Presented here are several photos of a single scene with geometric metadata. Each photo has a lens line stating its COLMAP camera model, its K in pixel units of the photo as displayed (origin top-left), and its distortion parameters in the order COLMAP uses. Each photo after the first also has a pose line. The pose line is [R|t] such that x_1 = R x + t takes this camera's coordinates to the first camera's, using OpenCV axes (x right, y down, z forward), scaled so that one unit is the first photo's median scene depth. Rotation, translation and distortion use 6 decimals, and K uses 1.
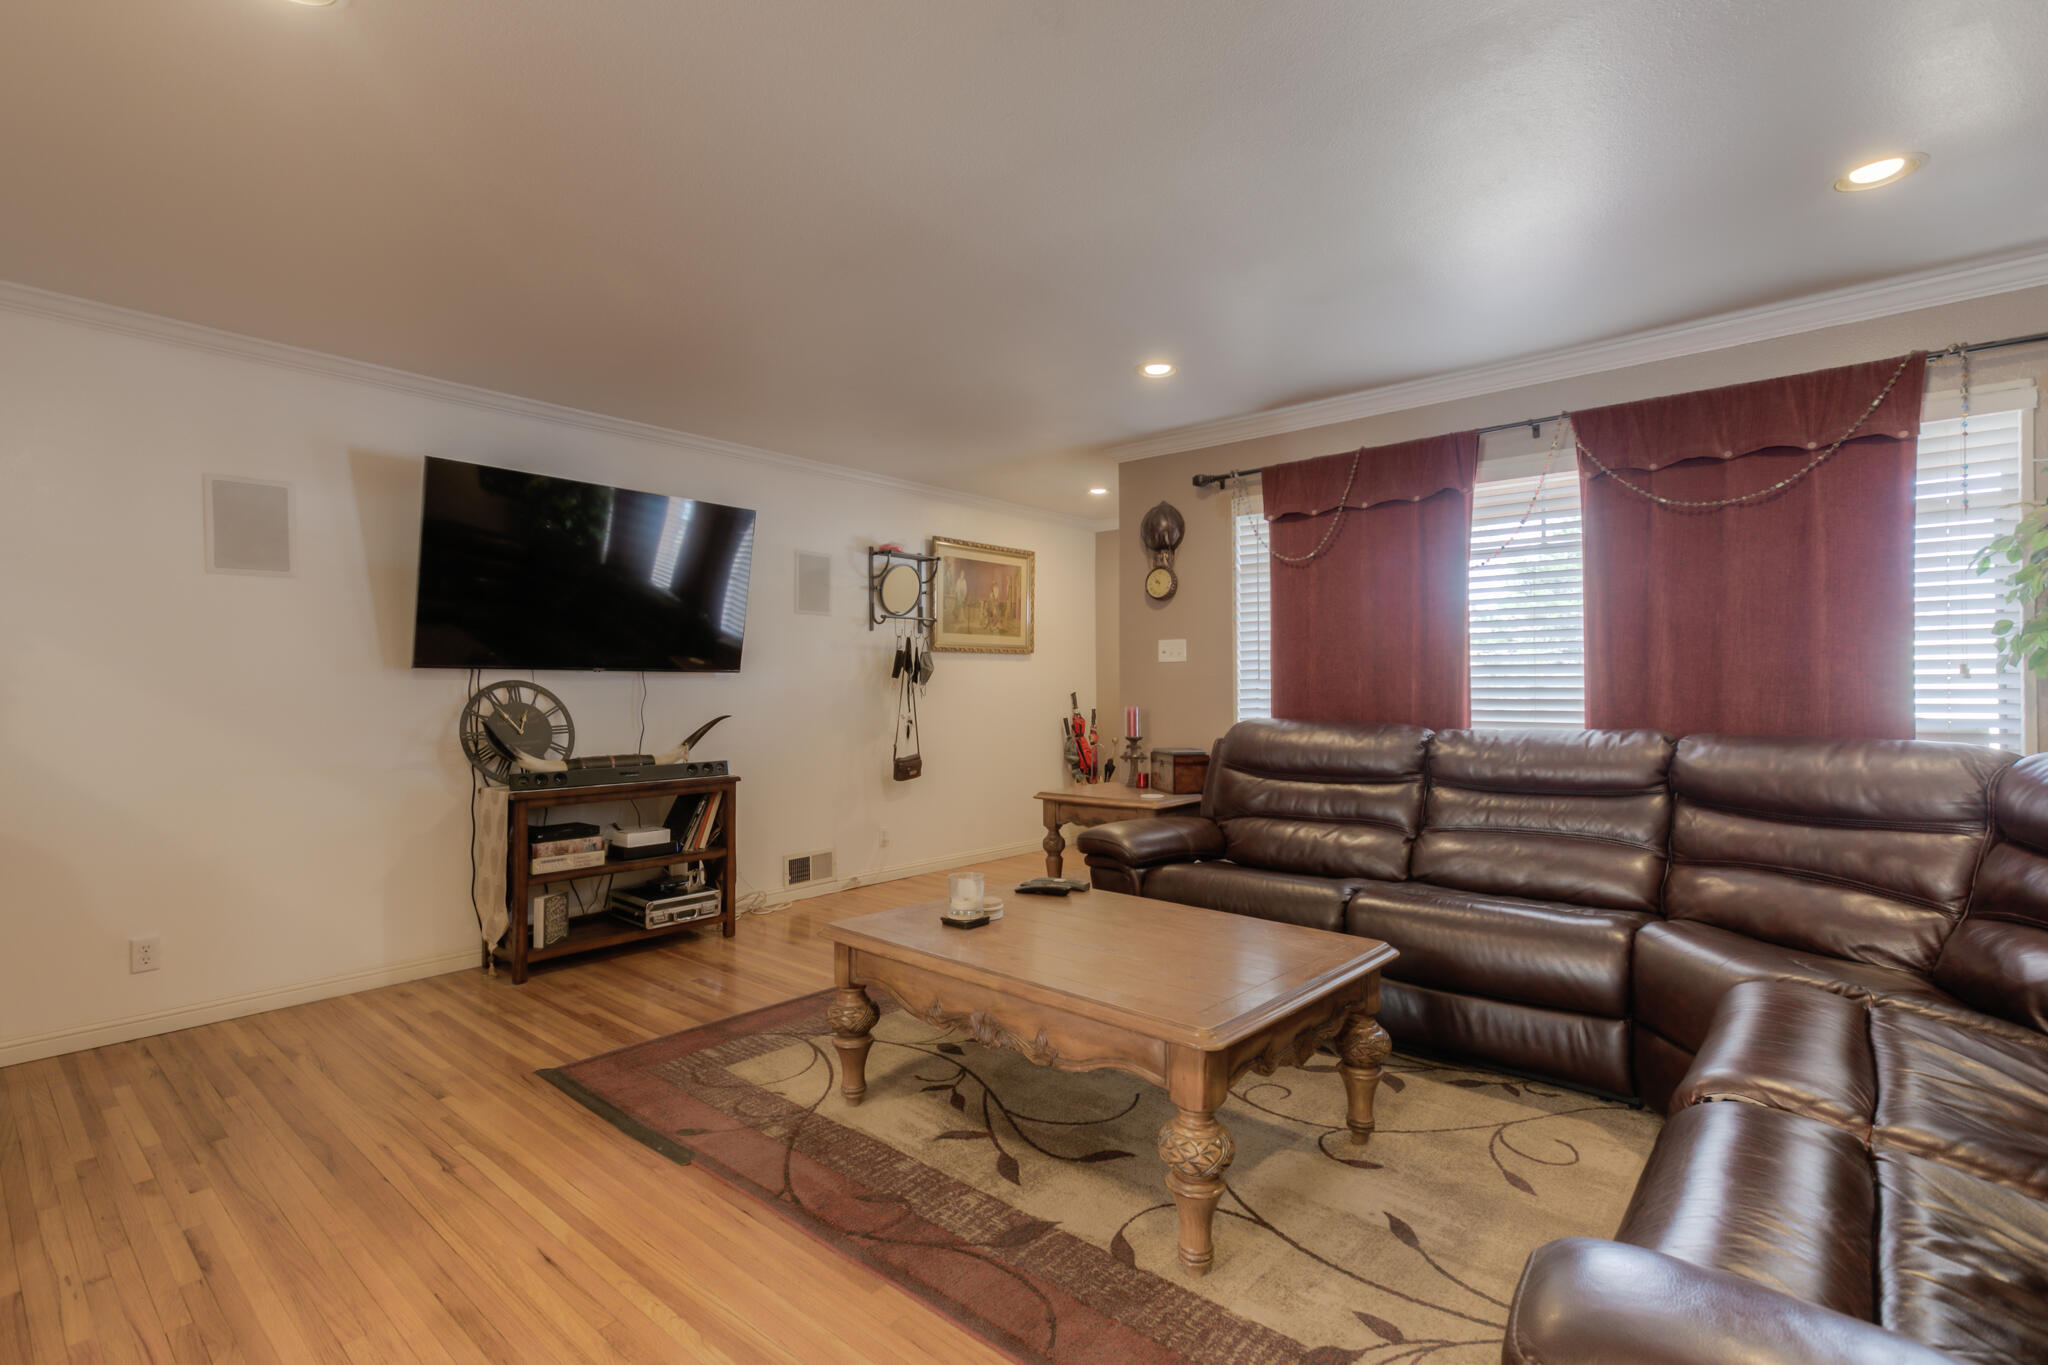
lens RADIAL K [[942.0, 0, 1050.4], [0, 942.0, 683.9], [0, 0, 1]] dist [0.000456, 0.000145]
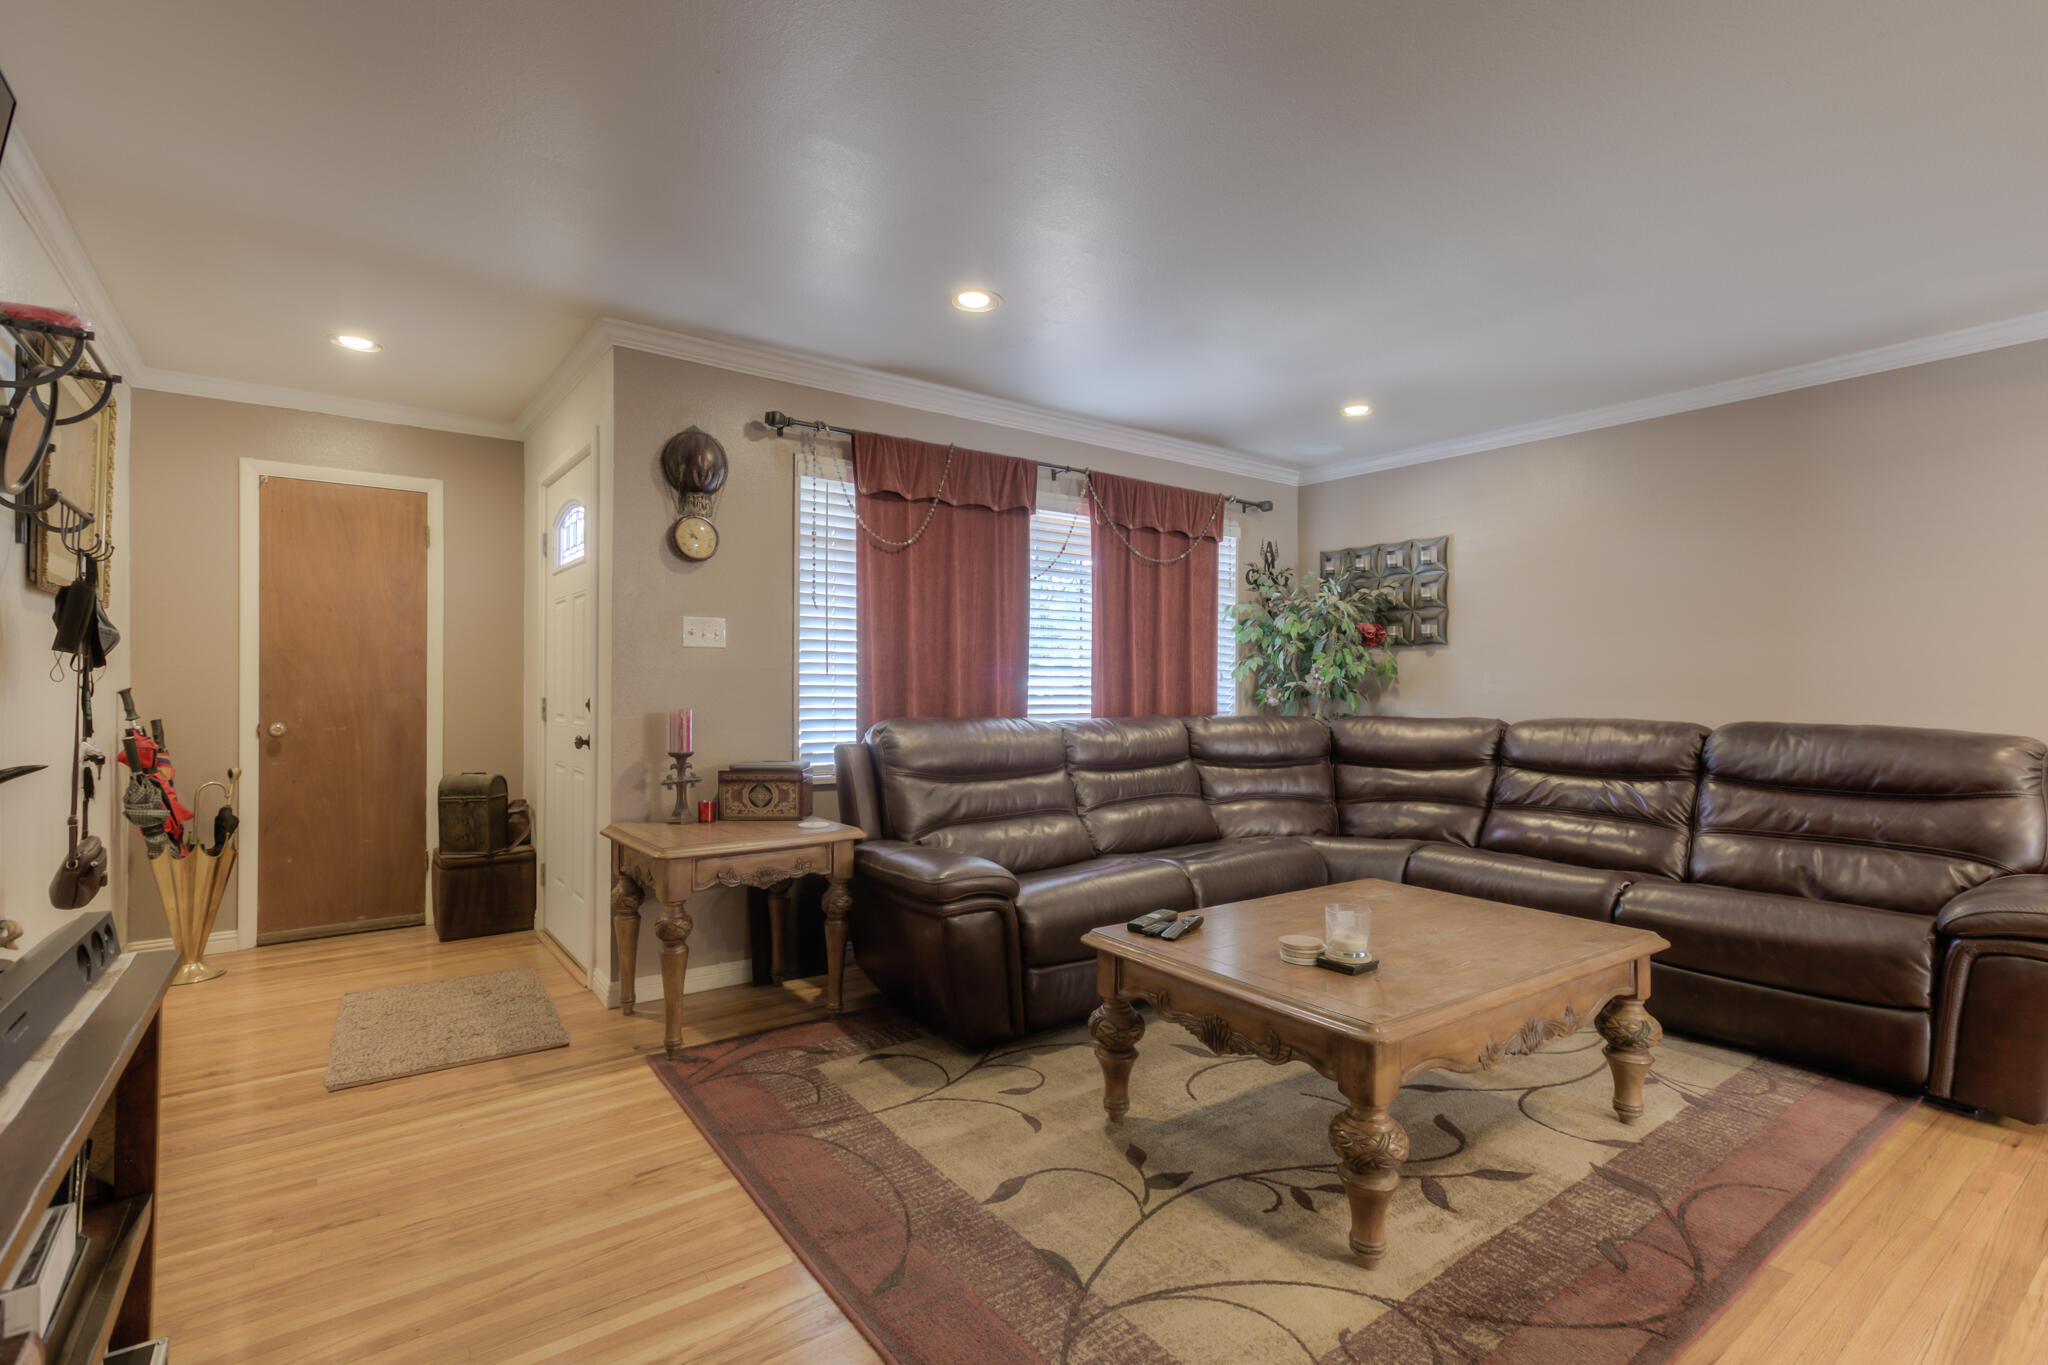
lens RADIAL K [[931.7, 0, 1024.0], [0, 931.7, 682.5], [0, 0, 1]] dist [0.017556, 0.000550]
pose [[0.233570, 0.008955, 0.972299, -0.821302], [-0.008787, 0.999936, -0.007099, 0.011441], [-0.972300, -0.006885, 0.233634, 0.929404]]
